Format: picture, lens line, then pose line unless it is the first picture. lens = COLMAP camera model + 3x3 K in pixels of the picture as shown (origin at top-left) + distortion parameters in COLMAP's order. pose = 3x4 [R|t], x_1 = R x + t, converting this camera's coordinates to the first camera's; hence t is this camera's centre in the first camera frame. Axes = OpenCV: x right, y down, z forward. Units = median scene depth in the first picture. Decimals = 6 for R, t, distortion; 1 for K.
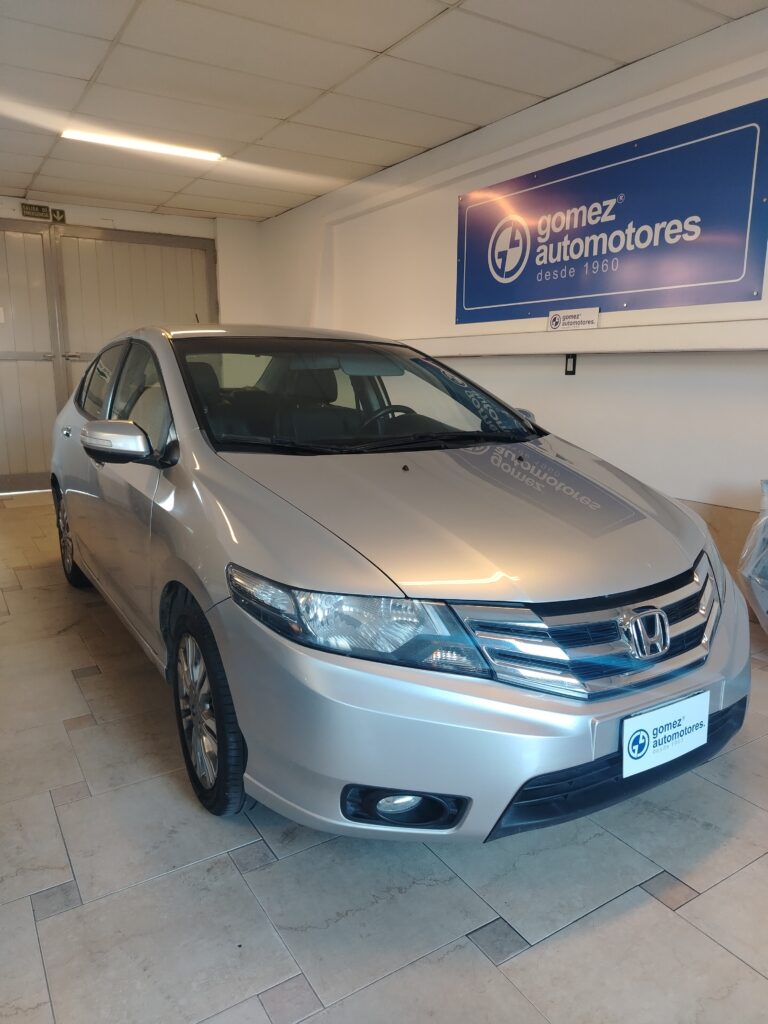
lens RADIAL K [[710.1, 0, 390.0], [0, 710.1, 515.2], [0, 0, 1]] dist [0.006114, -0.006378]
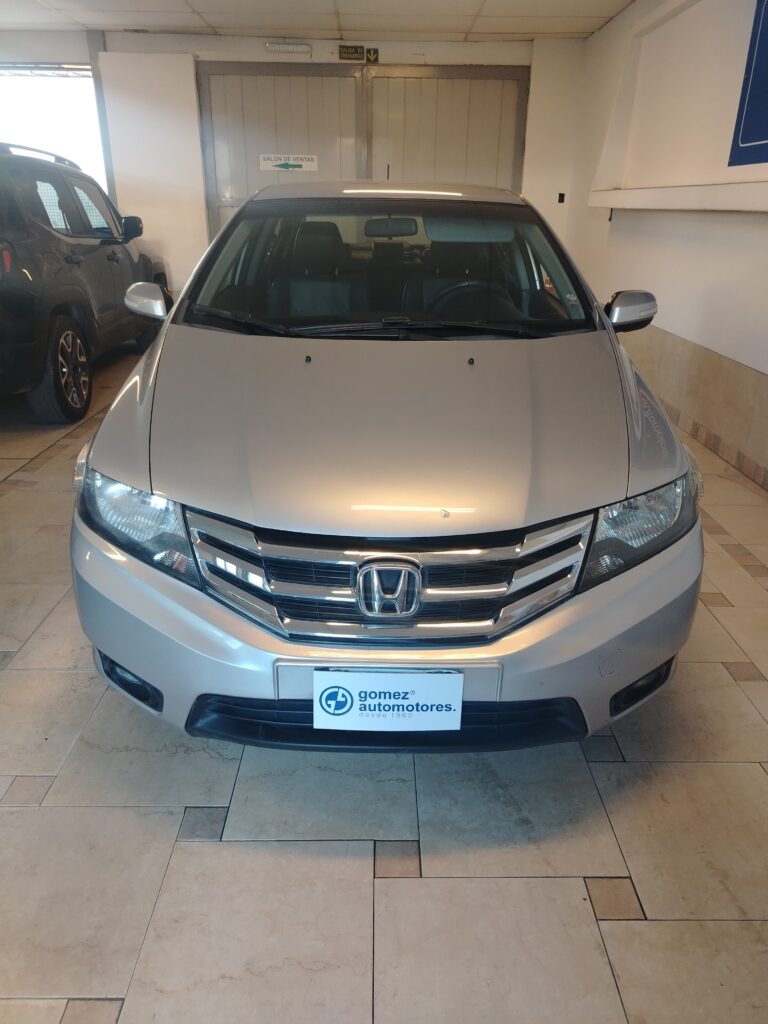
lens RADIAL K [[710.1, 0, 390.0], [0, 710.1, 515.2], [0, 0, 1]] dist [0.006114, -0.006378]
pose [[0.852183, 0.213132, -0.477869, 0.699206], [-0.112581, 0.966578, 0.230333, -0.107195], [0.510988, -0.142487, 0.847696, 0.269573]]
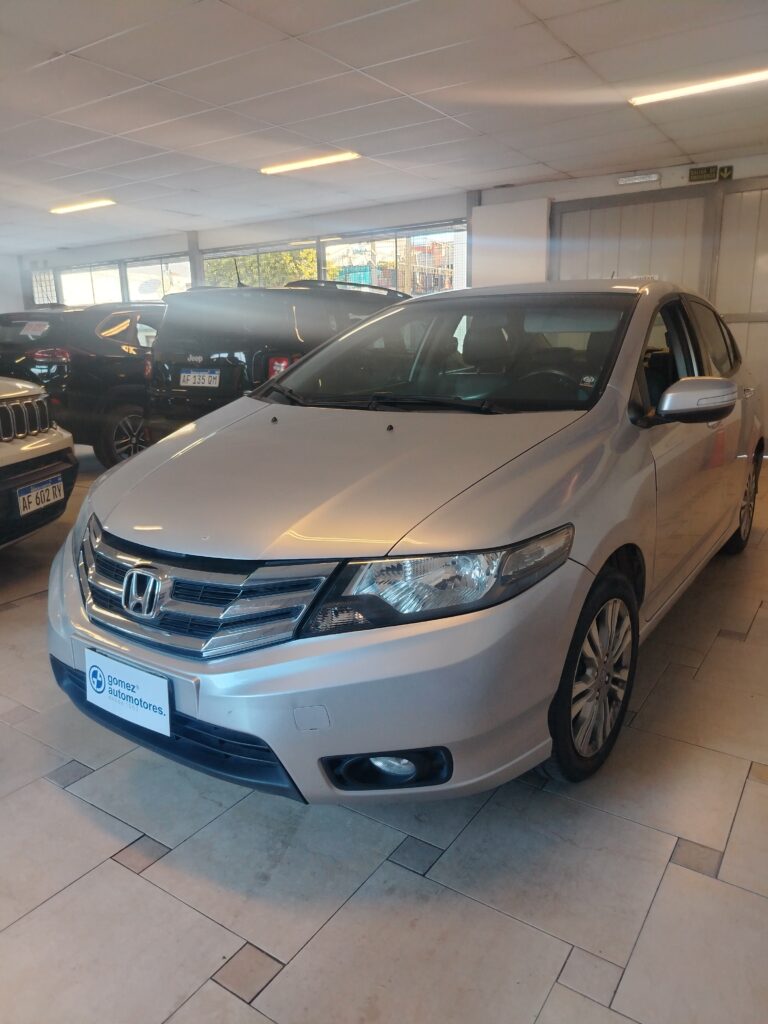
lens RADIAL K [[710.1, 0, 390.0], [0, 710.1, 515.2], [0, 0, 1]] dist [0.006114, -0.006378]
pose [[0.405648, 0.205320, -0.890670, 1.265583], [-0.163020, 0.975072, 0.150531, -0.133000], [0.899374, 0.084135, 0.429007, 0.812941]]
